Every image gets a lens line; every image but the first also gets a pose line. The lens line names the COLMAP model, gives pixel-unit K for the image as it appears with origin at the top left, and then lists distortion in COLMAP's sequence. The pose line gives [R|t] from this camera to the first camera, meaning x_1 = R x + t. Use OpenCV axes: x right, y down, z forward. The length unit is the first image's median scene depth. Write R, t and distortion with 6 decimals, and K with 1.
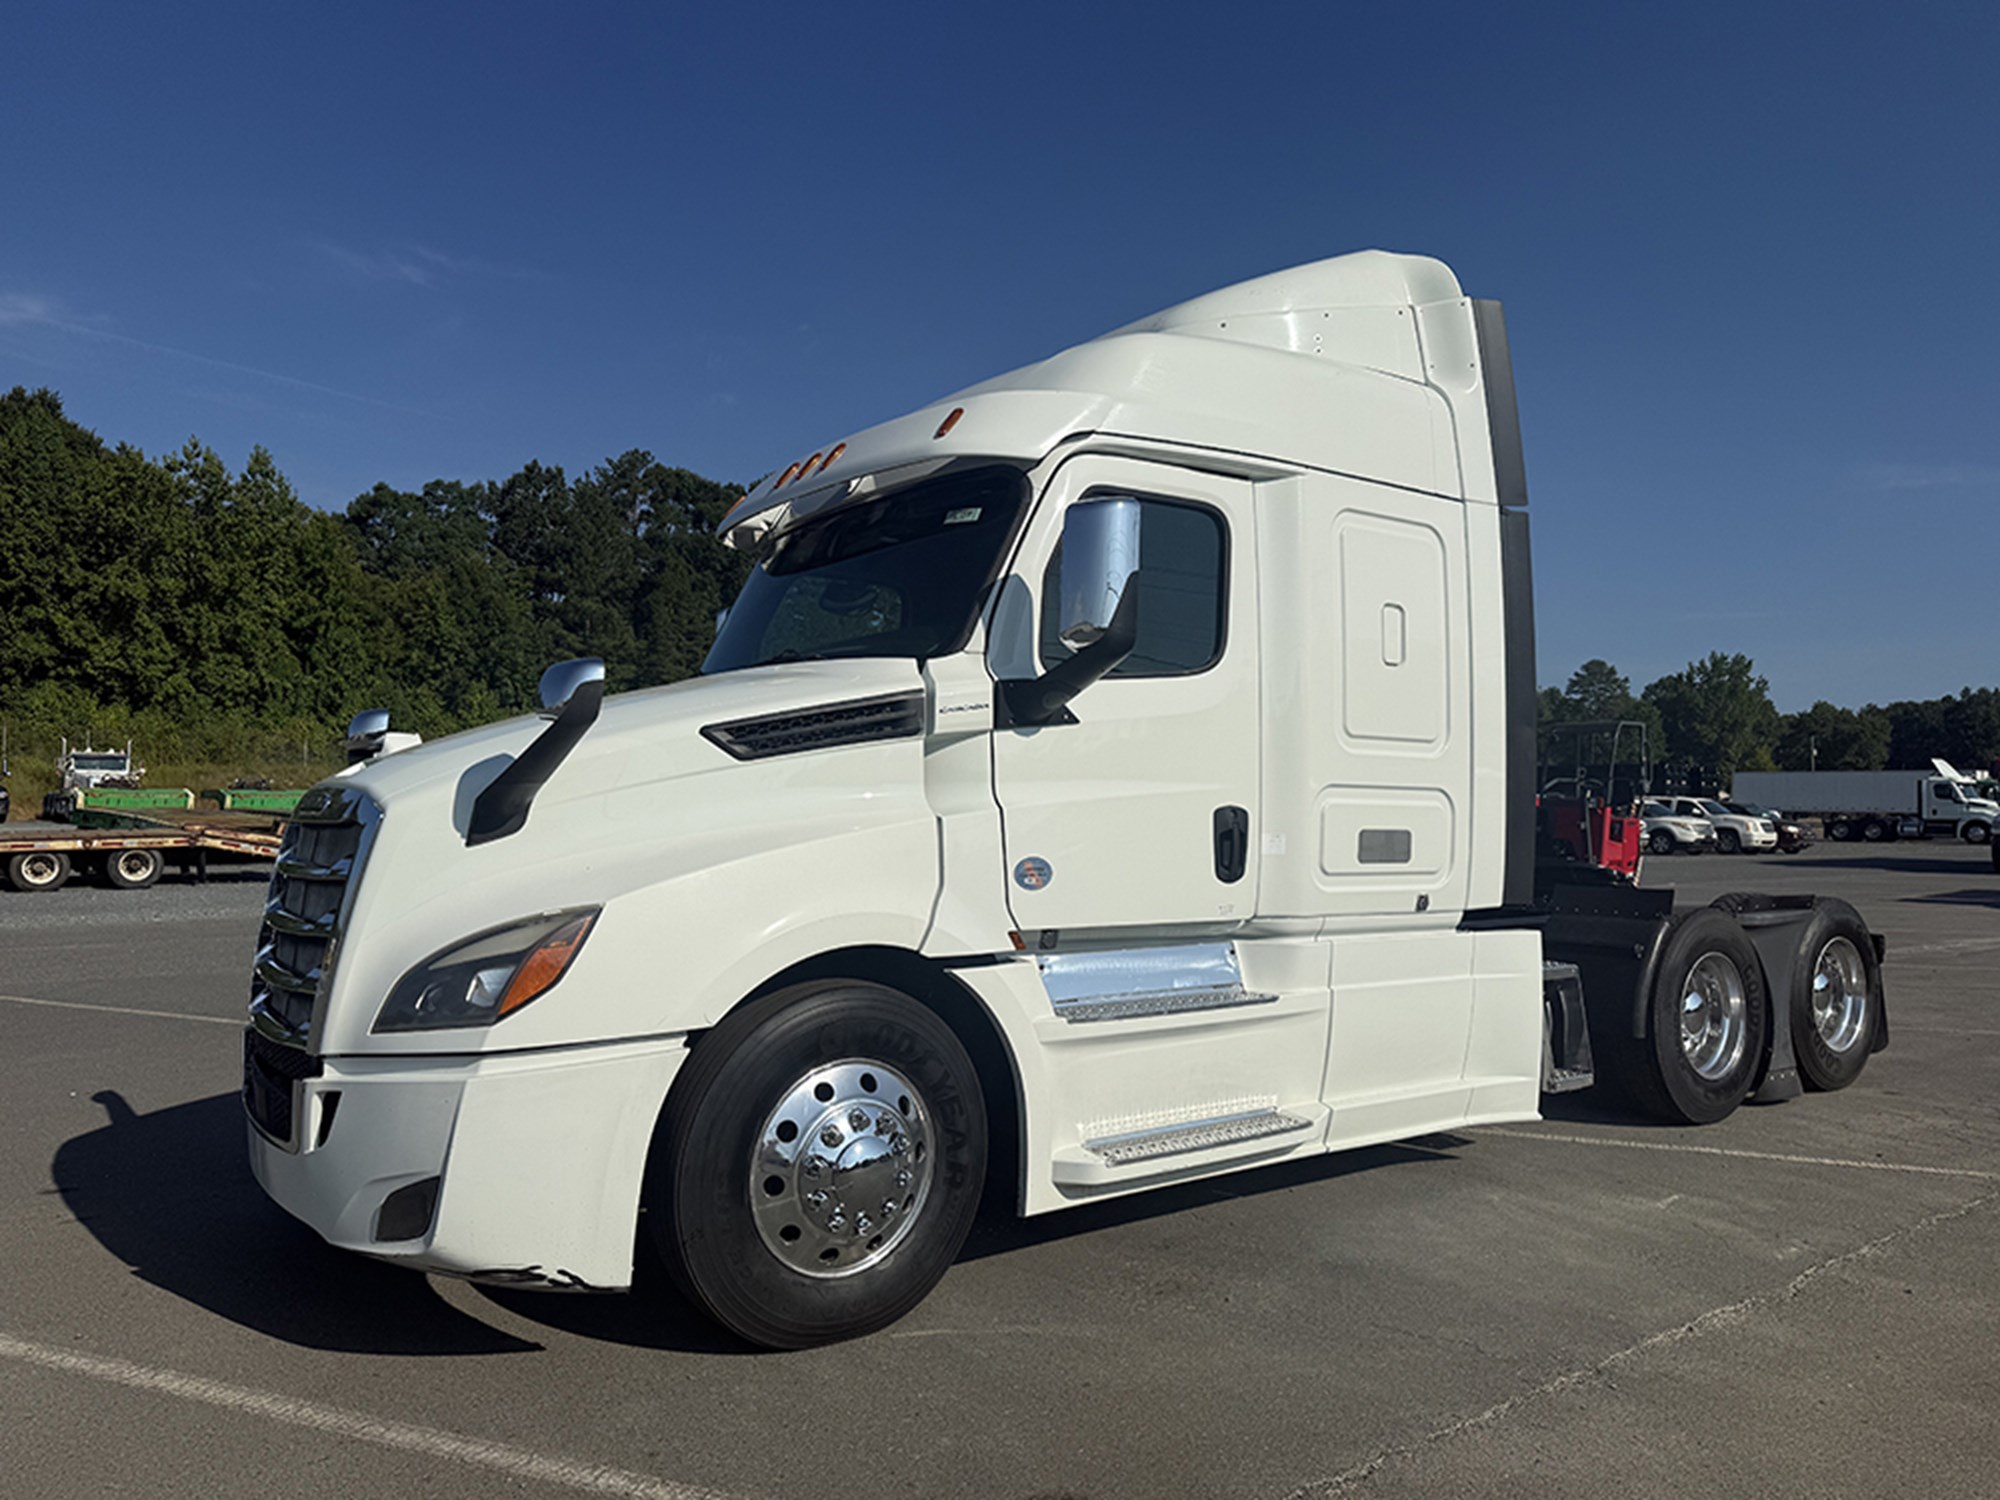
lens RADIAL K [[1395.6, 0, 1006.8], [0, 1395.6, 760.7], [0, 0, 1]] dist [0.043246, -0.050147]
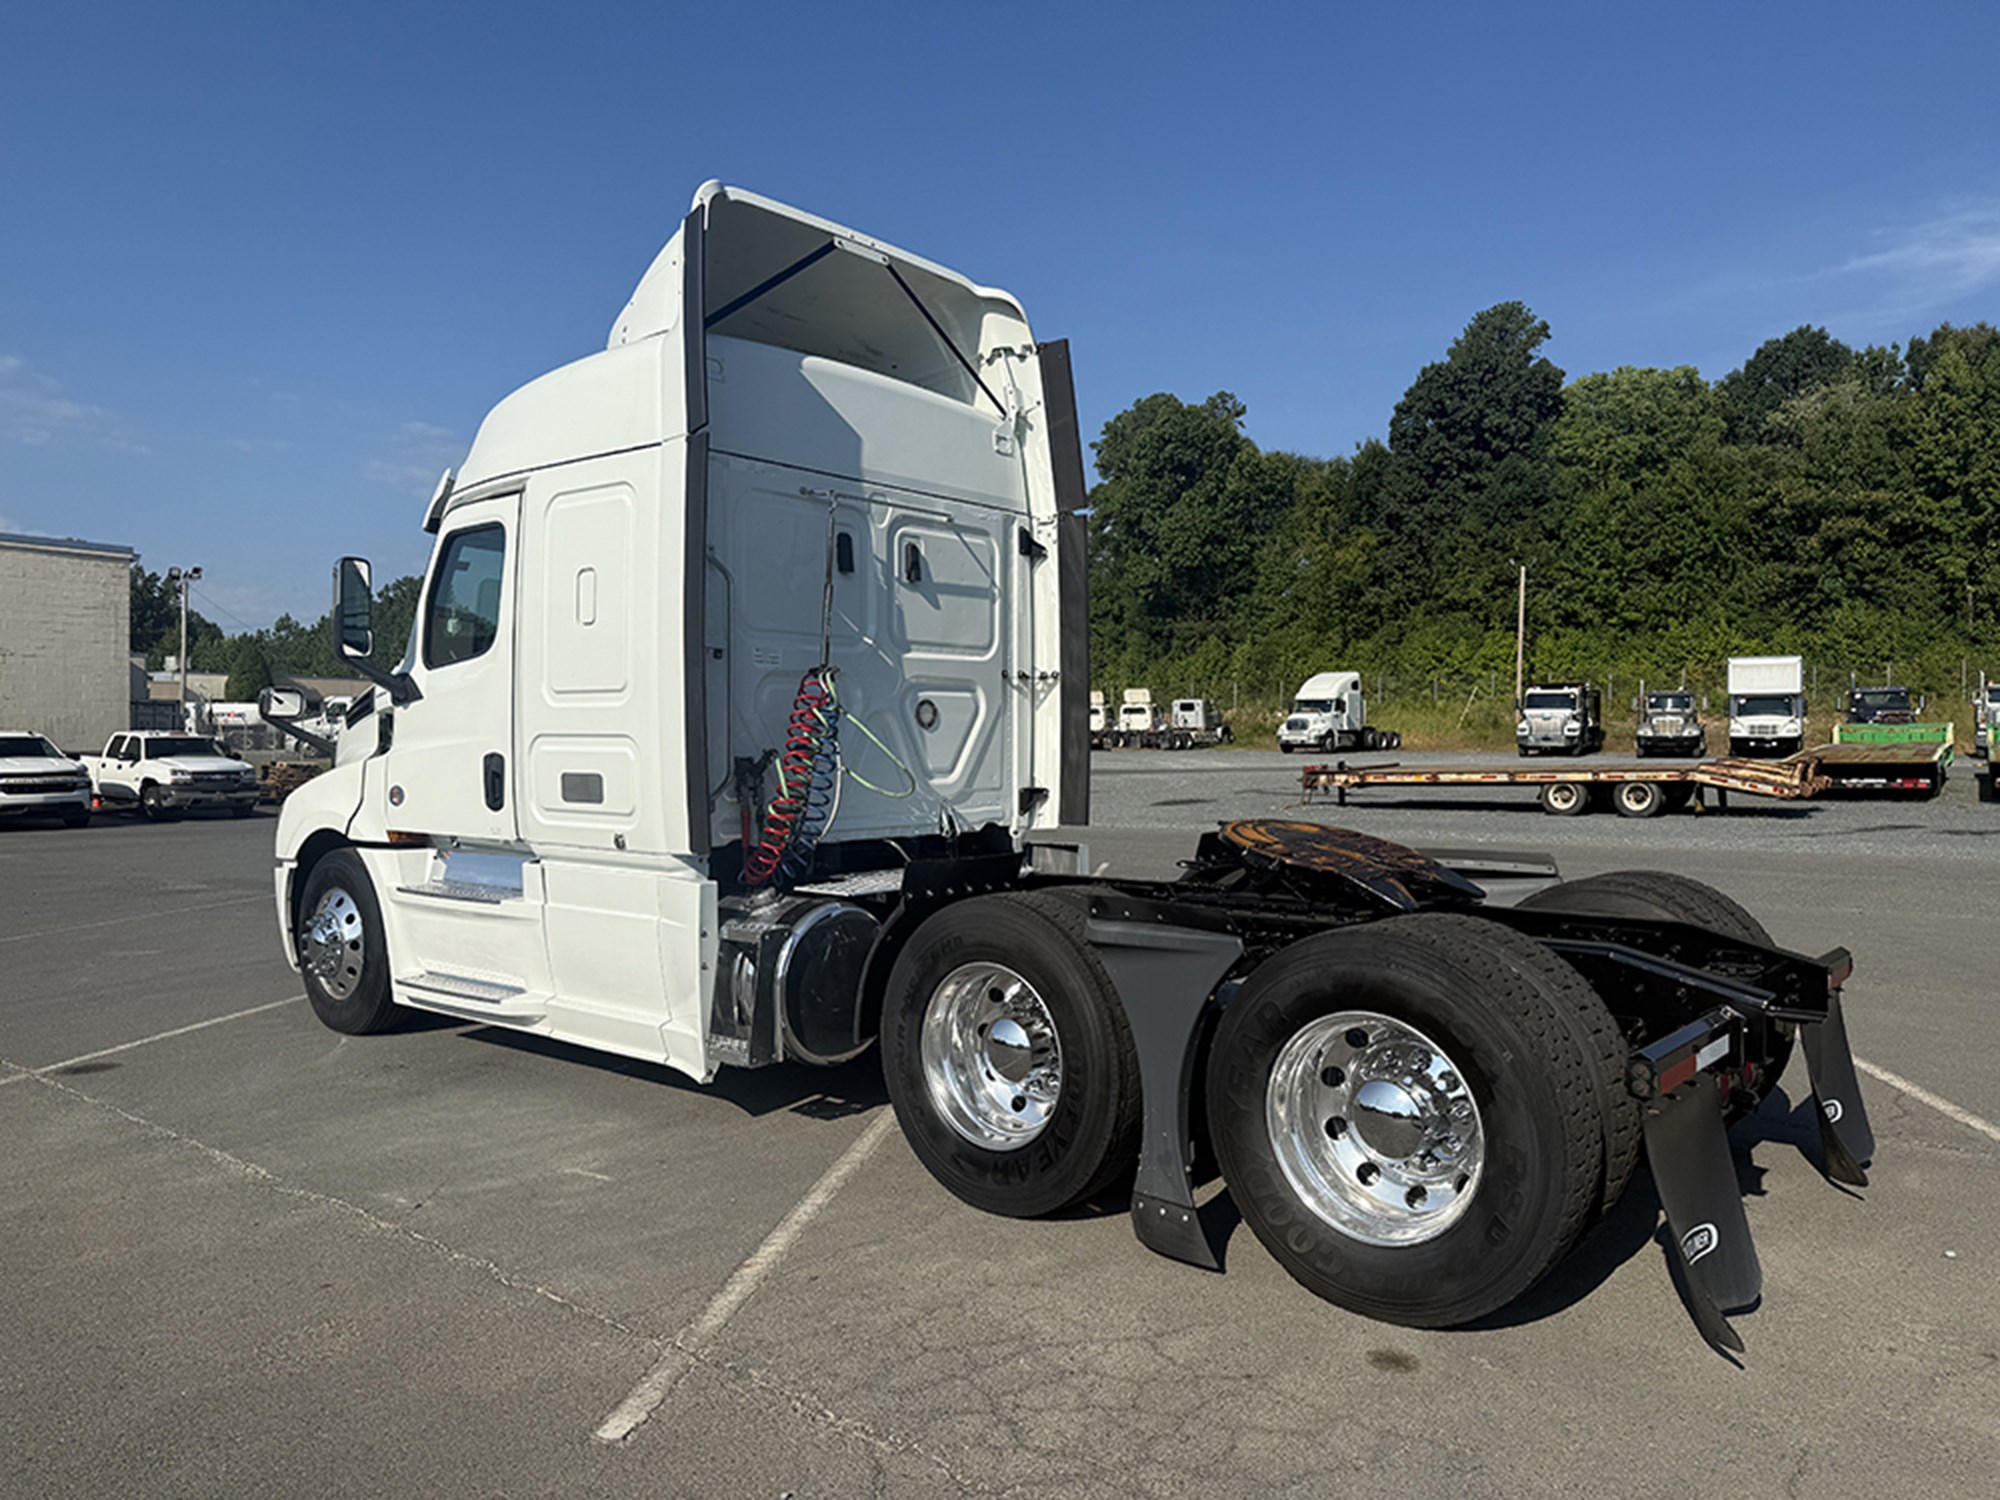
lens RADIAL K [[1395.6, 0, 1010.4], [0, 1395.6, 771.4], [0, 0, 1]] dist [0.043246, -0.050147]
pose [[0.245569, 0.012668, -0.969296, 1.360120], [0.040739, 0.998896, 0.023376, 0.033674], [0.968523, -0.045229, 0.244782, 0.997044]]
